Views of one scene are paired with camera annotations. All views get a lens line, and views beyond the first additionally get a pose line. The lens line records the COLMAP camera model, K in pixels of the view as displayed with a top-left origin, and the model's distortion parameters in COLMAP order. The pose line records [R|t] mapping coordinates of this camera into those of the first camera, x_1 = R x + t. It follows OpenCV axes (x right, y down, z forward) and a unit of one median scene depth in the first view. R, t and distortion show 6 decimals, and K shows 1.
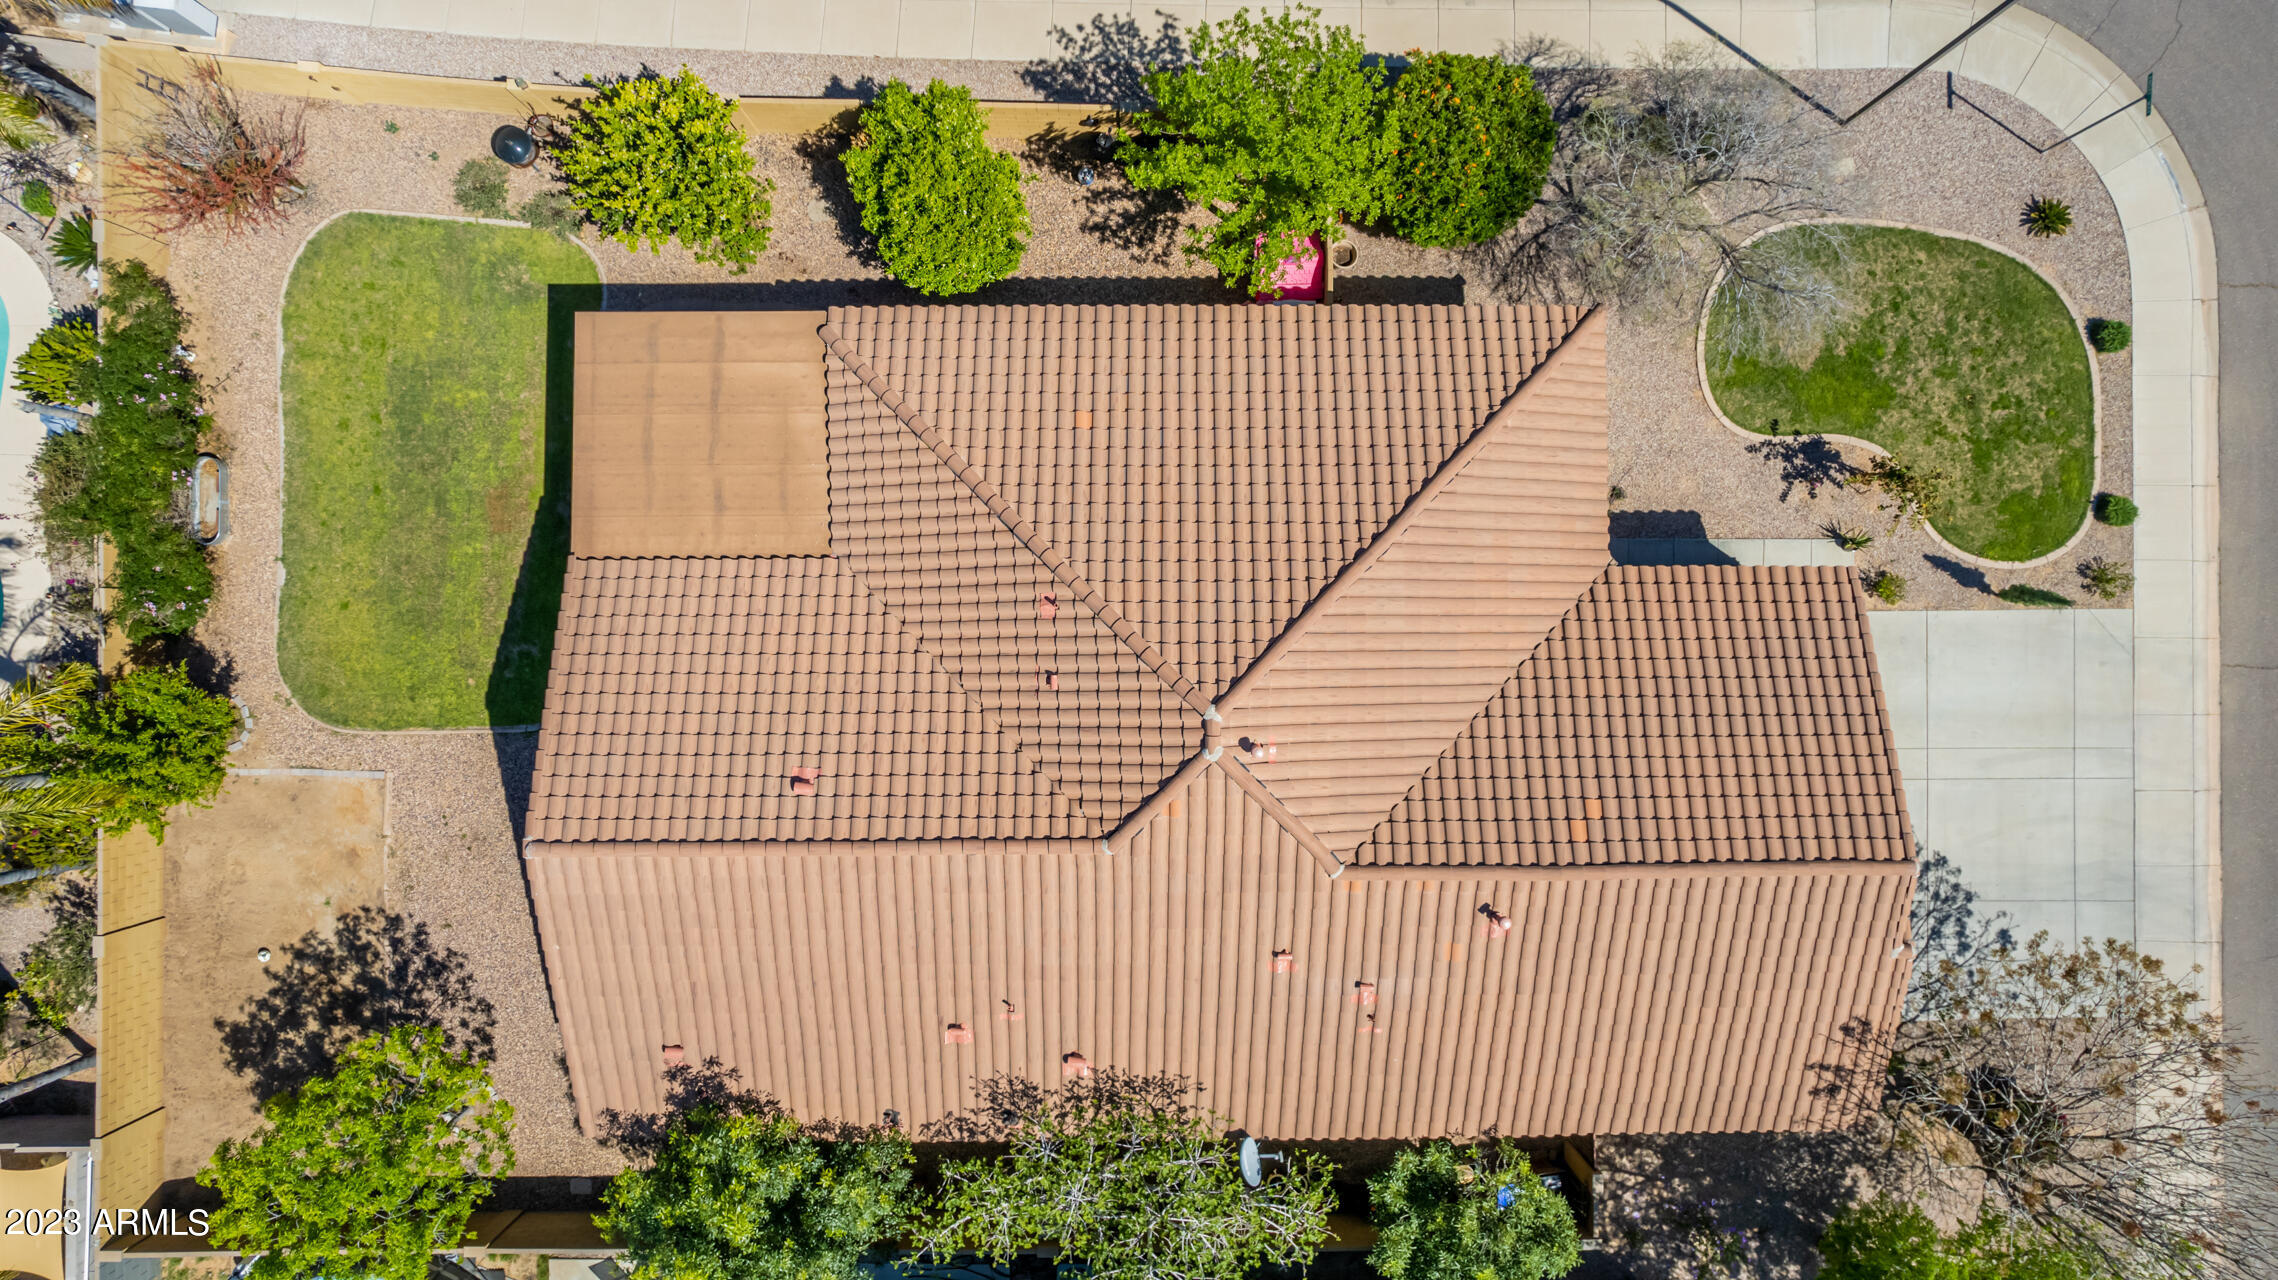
lens RADIAL K [[1456.3, 0, 1152.9], [0, 1456.3, 645.1], [0, 0, 1]] dist [-0.077292, 0.069342]
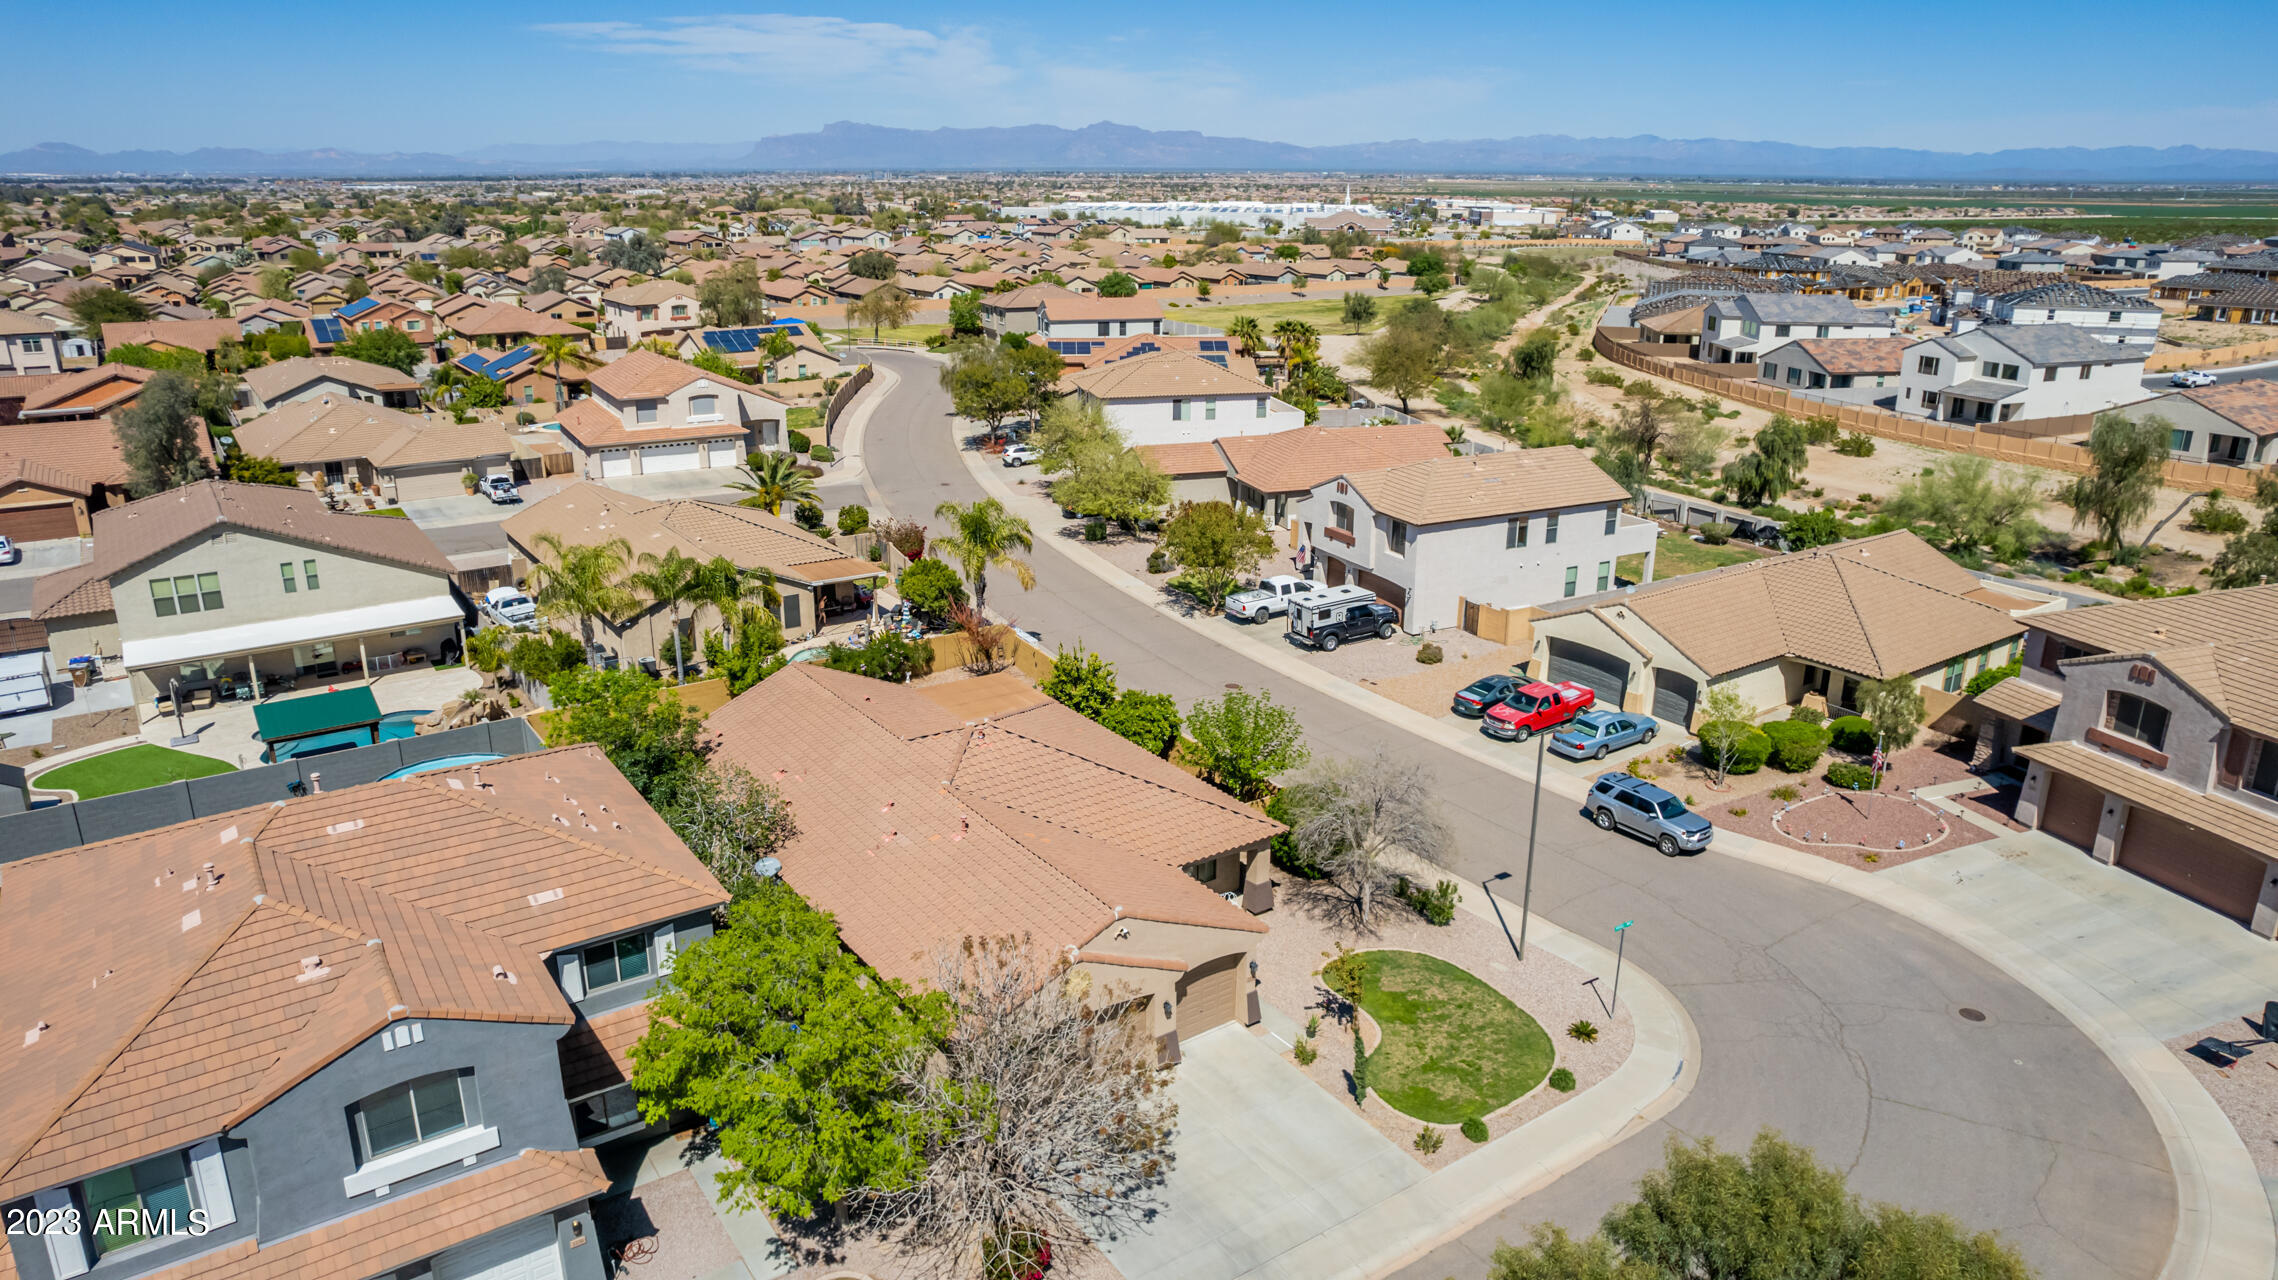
lens RADIAL K [[1456.3, 0, 1151.6], [0, 1456.3, 612.7], [0, 0, 1]] dist [-0.077292, 0.069342]
pose [[0.577601, 0.239210, -0.780484, 1.400120], [-0.816298, 0.162315, -0.554357, 0.777913], [-0.005924, 0.957305, 0.289020, 0.189835]]
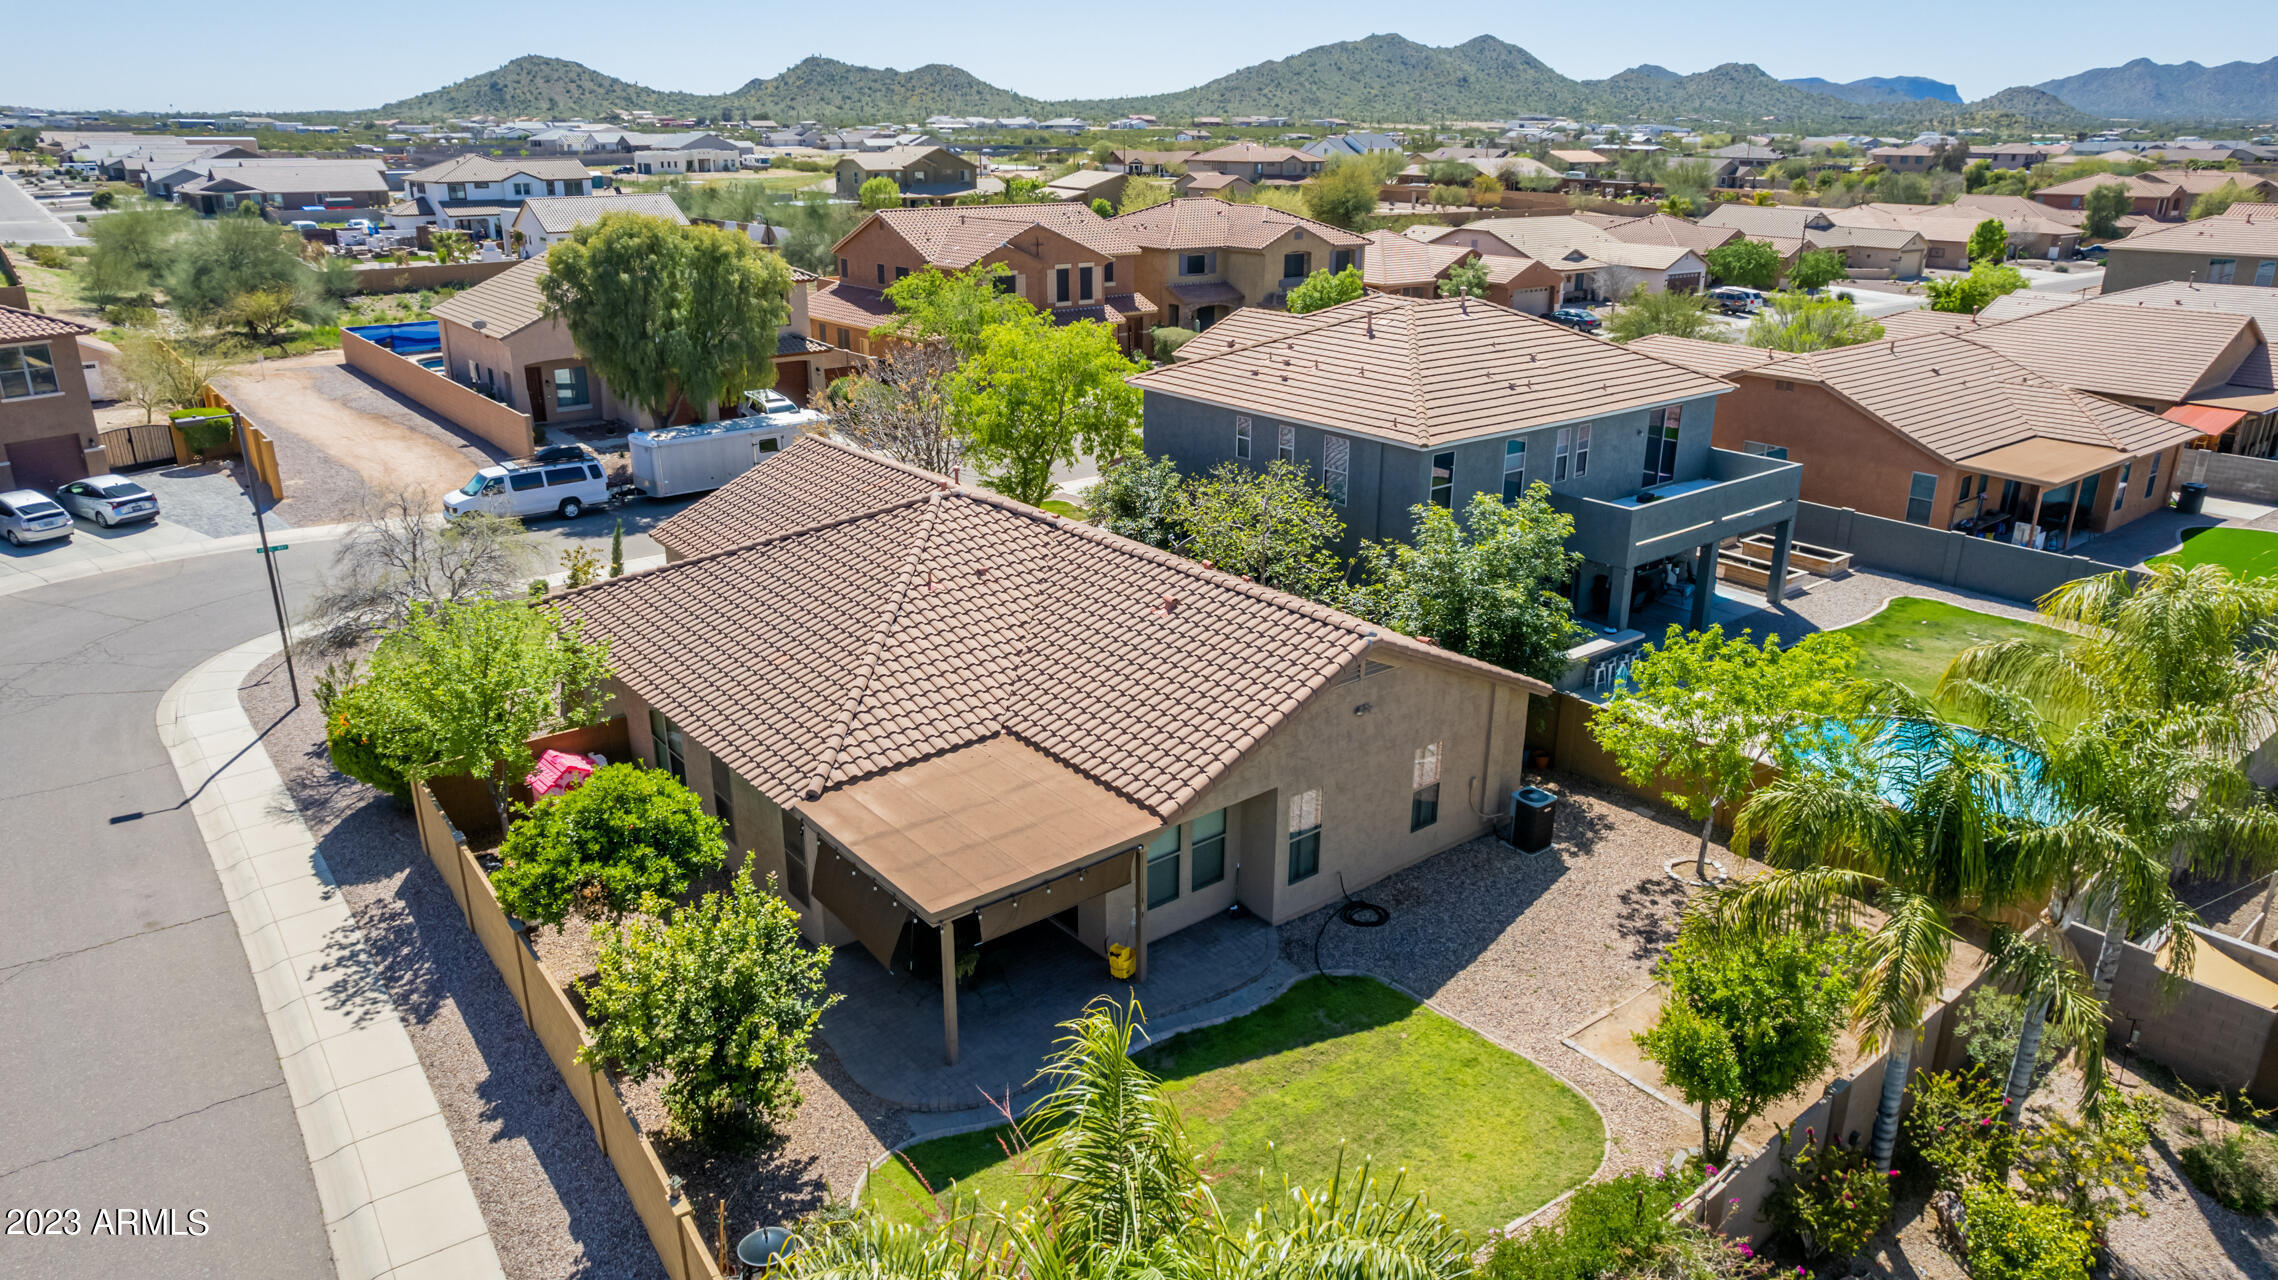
lens RADIAL K [[1456.3, 0, 1144.3], [0, 1456.3, 628.2], [0, 0, 1]] dist [-0.077292, 0.069342]
pose [[-0.627640, -0.262222, 0.733013, -0.914845], [0.778473, -0.202971, 0.593955, -0.524977], [-0.006968, 0.943421, 0.331525, 0.511453]]
